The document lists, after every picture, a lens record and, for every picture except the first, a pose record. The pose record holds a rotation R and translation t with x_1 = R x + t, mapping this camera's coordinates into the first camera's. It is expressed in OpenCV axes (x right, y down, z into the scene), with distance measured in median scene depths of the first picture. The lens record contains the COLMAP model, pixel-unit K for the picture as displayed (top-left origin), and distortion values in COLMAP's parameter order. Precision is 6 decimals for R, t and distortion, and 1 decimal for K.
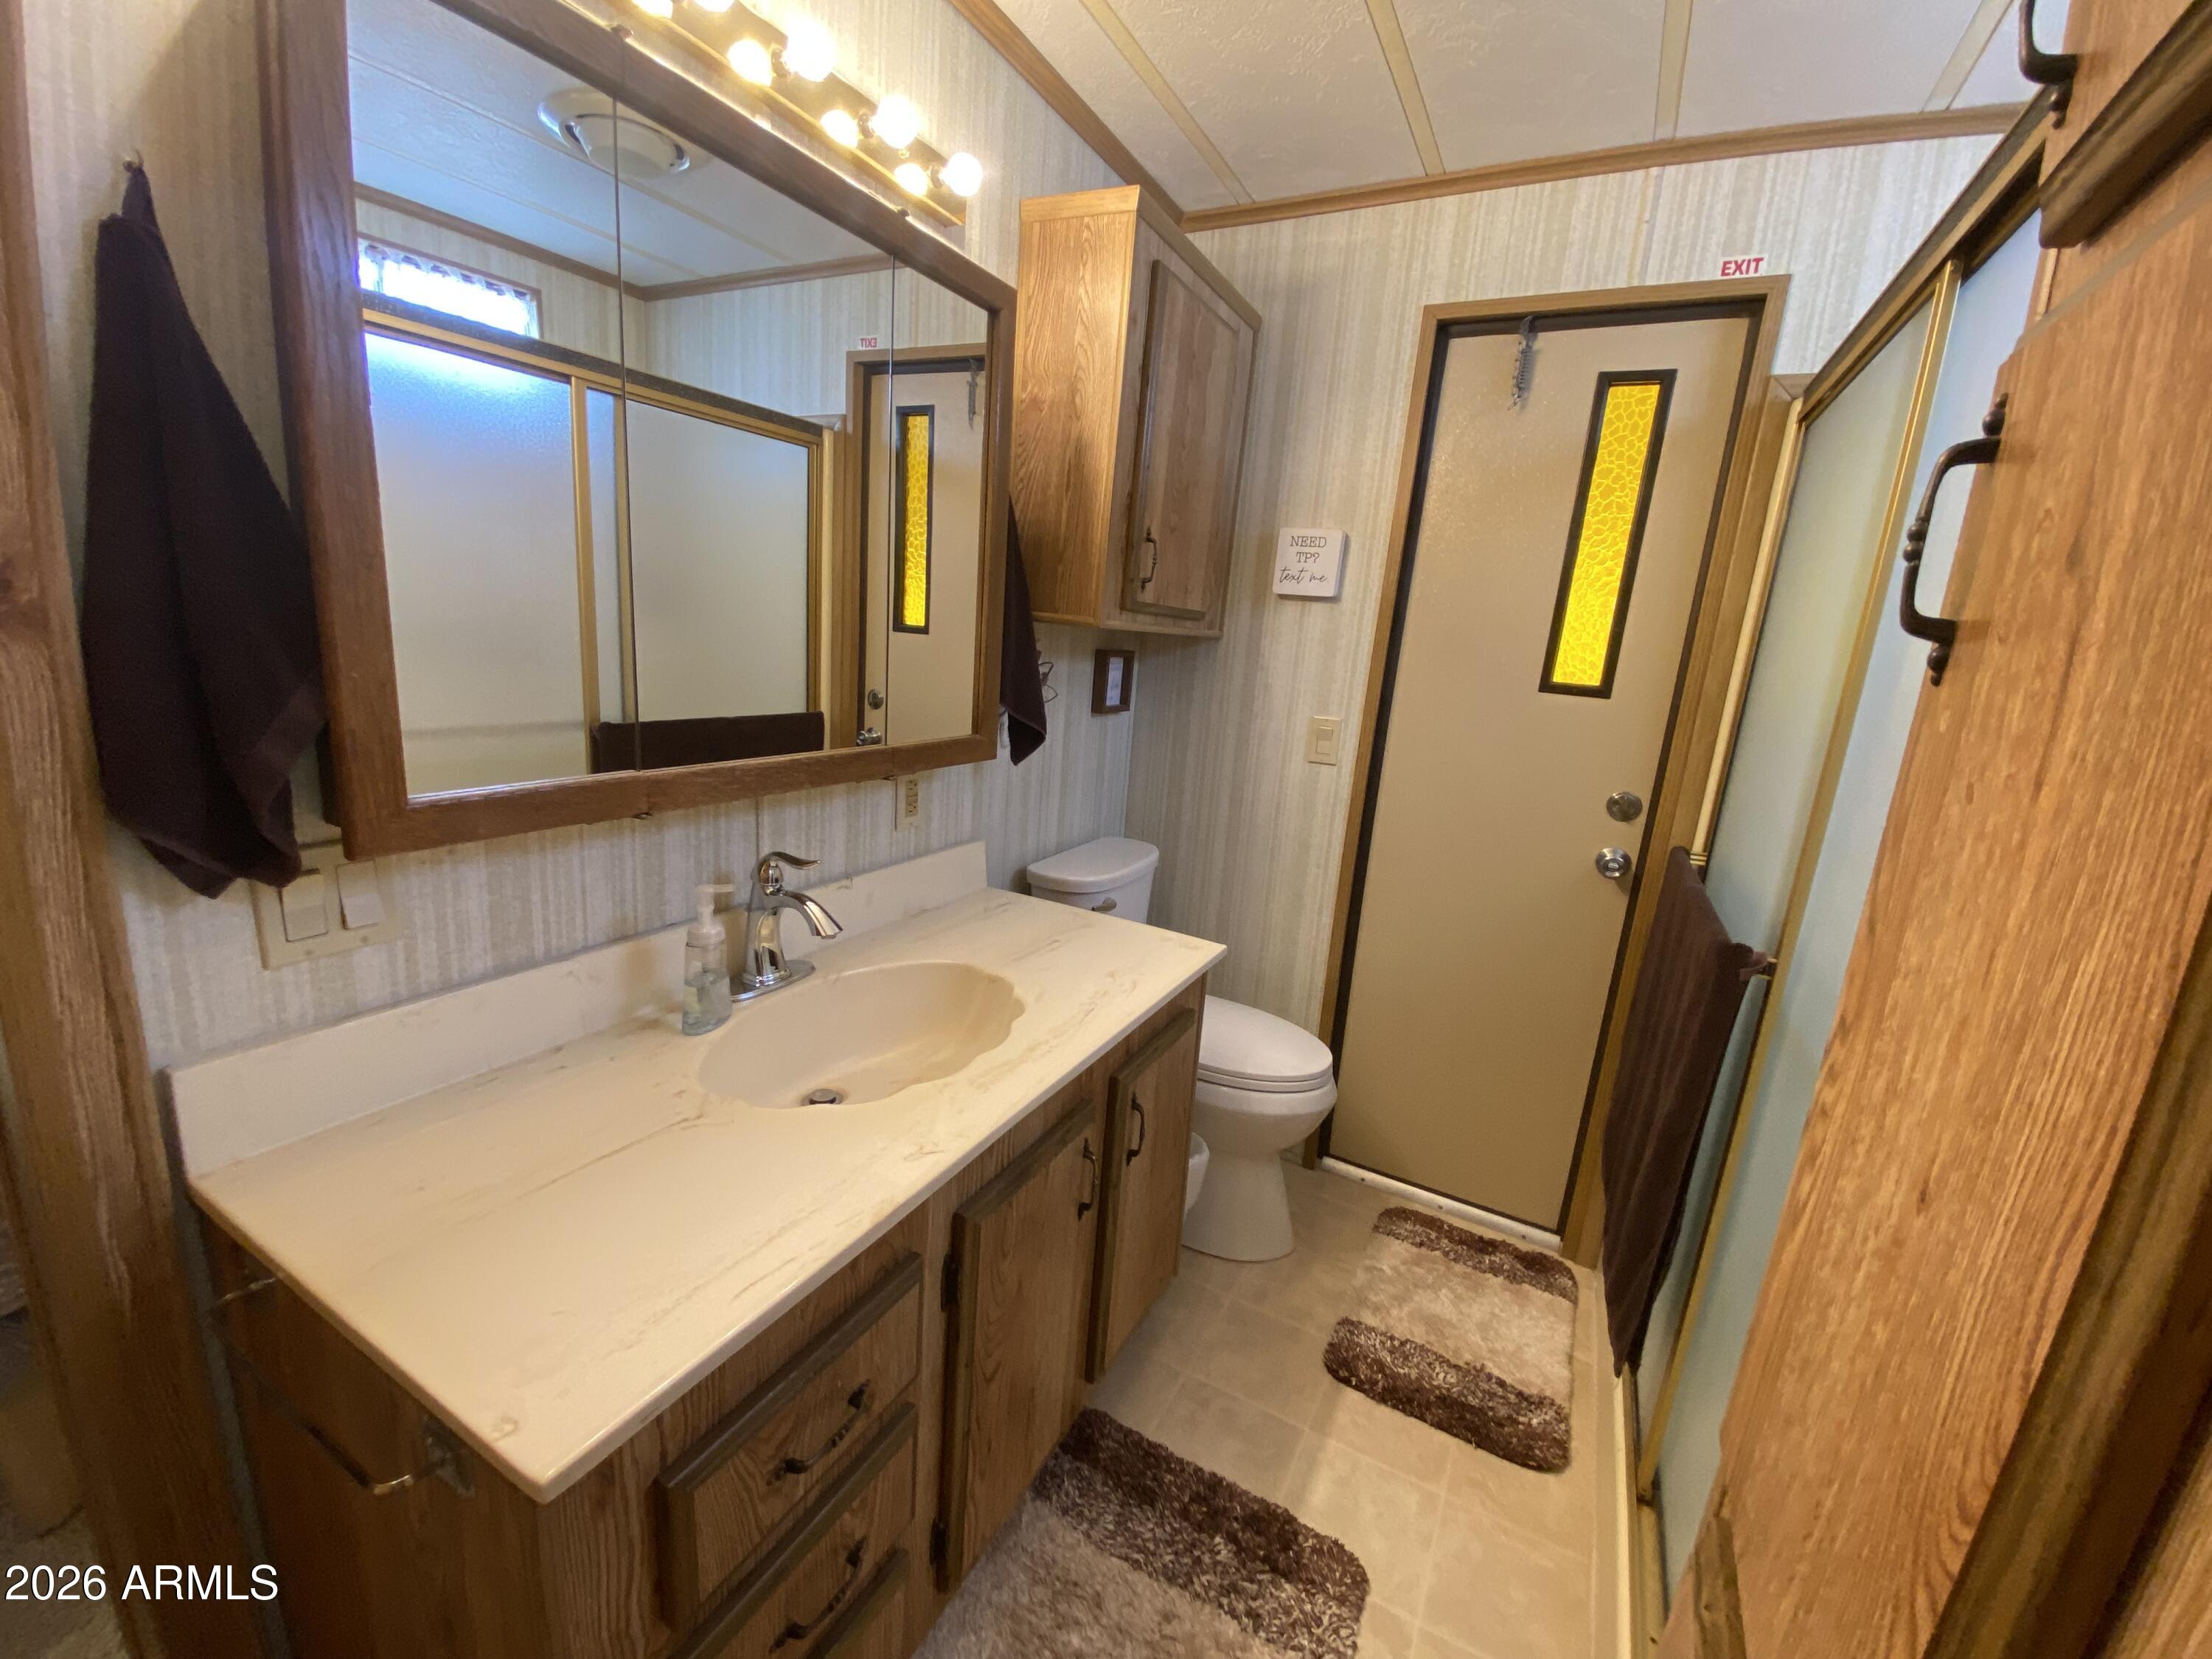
lens RADIAL K [[891.7, 0, 1105.7], [0, 891.7, 824.2], [0, 0, 1]] dist [0.027728, -0.025555]
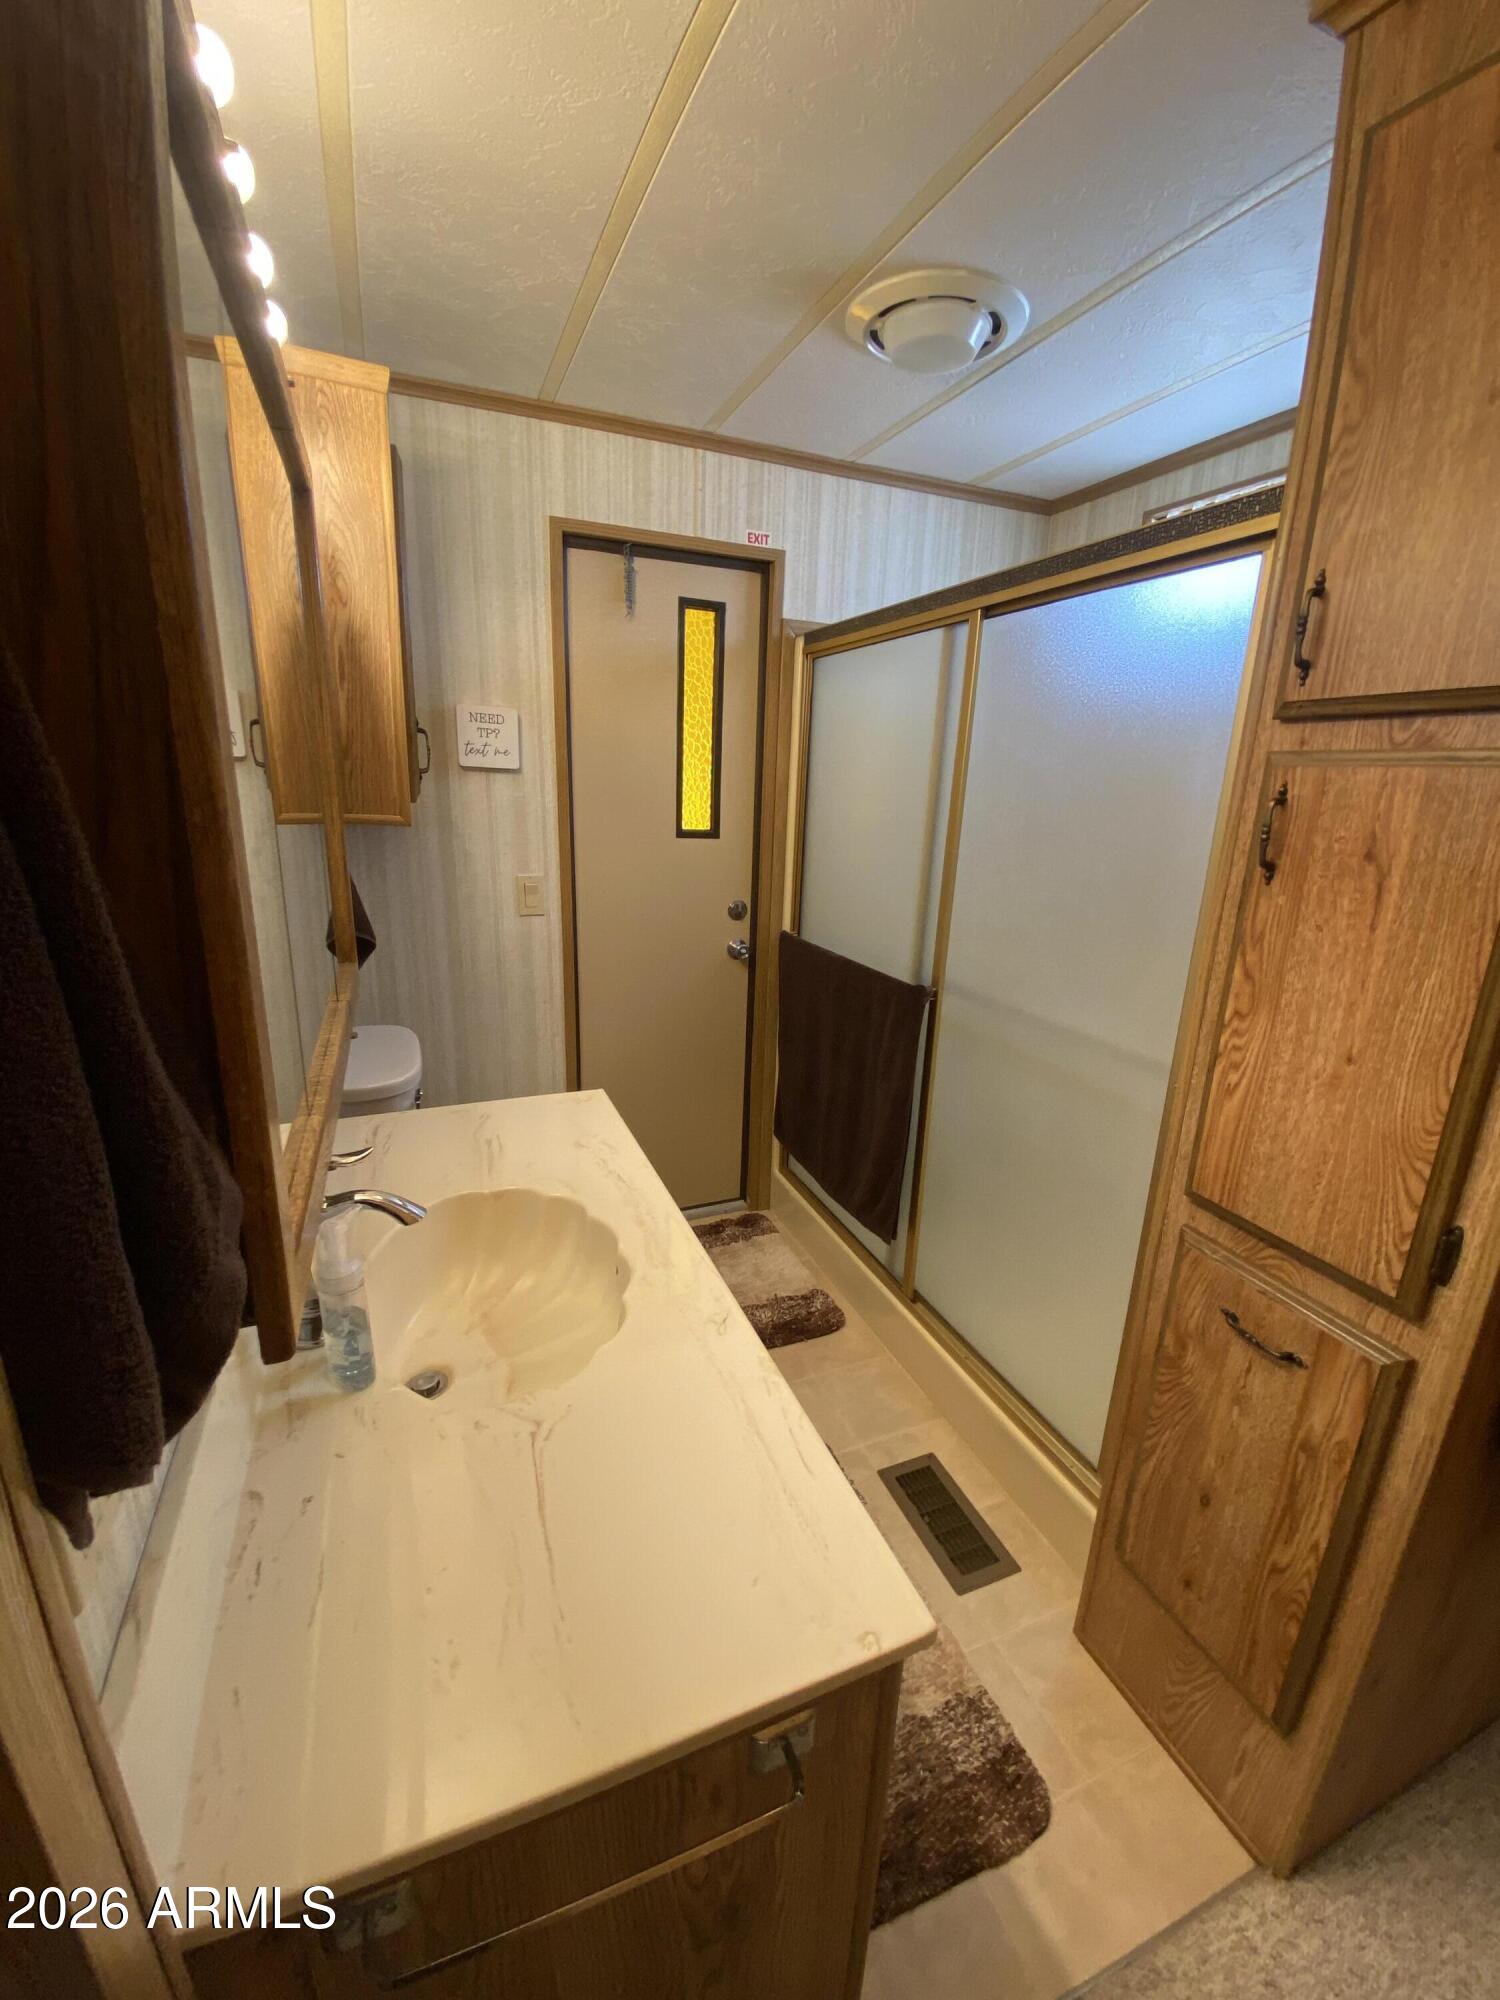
lens RADIAL K [[806.3, 0, 757.8], [0, 806.3, 993.2], [0, 0, 1]] dist [0.027728, -0.025555]
pose [[0.627497, -0.256044, 0.735315, -0.427724], [0.181875, 0.966459, 0.181323, -0.124246], [-0.757079, 0.019955, 0.653019, 0.122463]]
